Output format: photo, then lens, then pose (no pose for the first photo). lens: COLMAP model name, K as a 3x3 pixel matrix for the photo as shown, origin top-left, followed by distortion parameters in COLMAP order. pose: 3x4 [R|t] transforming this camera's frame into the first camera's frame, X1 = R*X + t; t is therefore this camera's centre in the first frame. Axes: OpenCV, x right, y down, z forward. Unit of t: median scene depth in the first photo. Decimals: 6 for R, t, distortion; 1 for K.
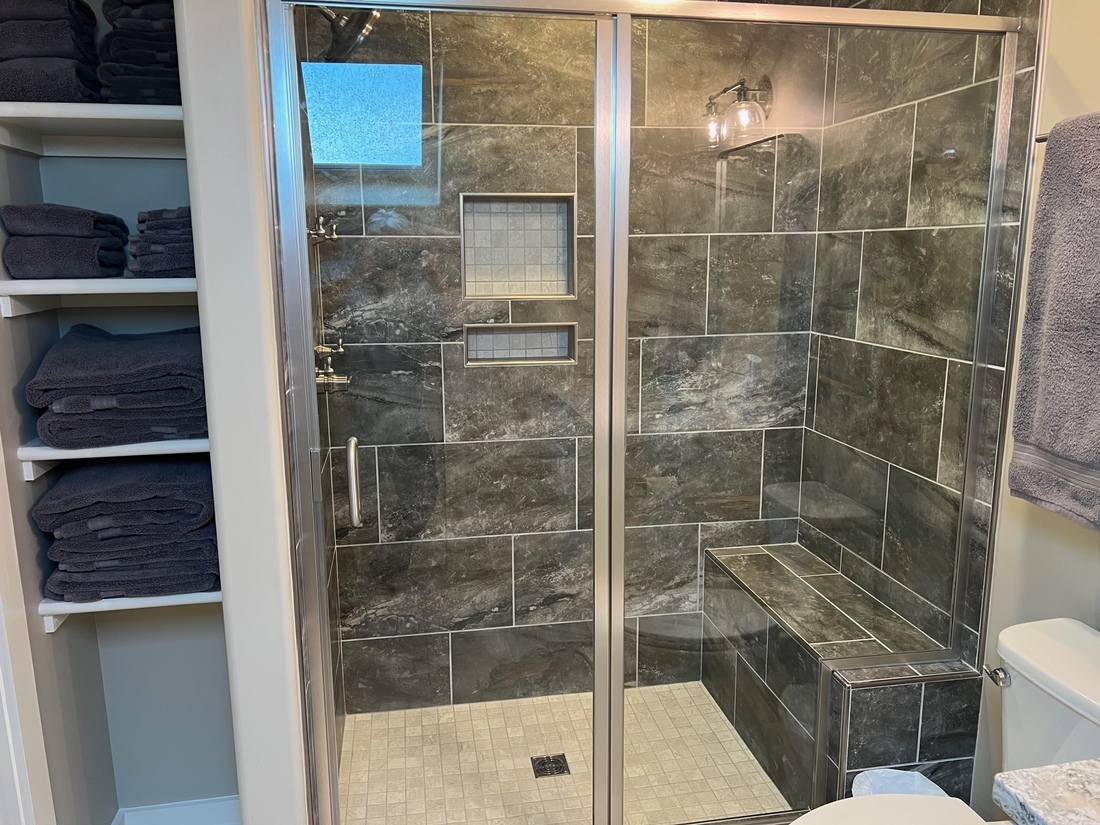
lens RADIAL K [[826.3, 0, 549.2], [0, 826.3, 410.6], [0, 0, 1]] dist [0.006854, -0.018076]
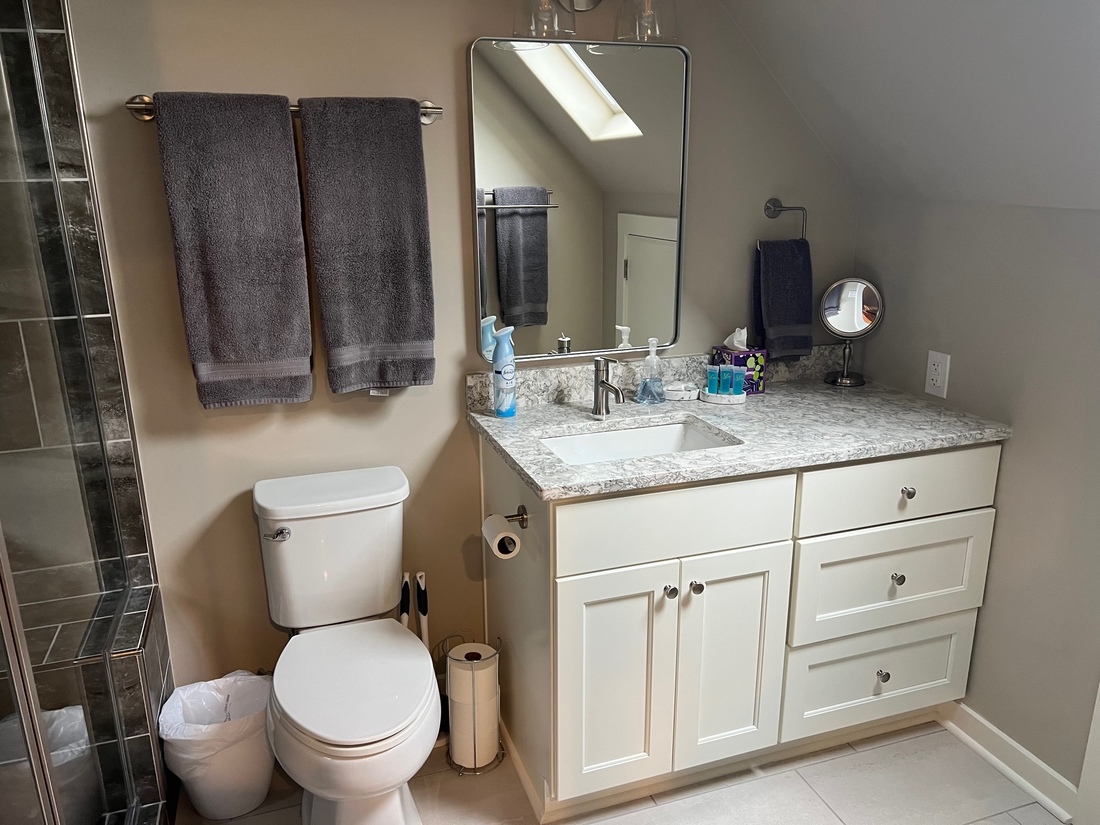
lens RADIAL K [[826.3, 0, 549.9], [0, 826.3, 411.0], [0, 0, 1]] dist [0.006854, -0.018076]
pose [[-0.138962, -0.265071, 0.954163, -0.606858], [0.203351, 0.935341, 0.289457, -0.129955], [-0.969194, 0.234253, -0.076075, 0.552422]]
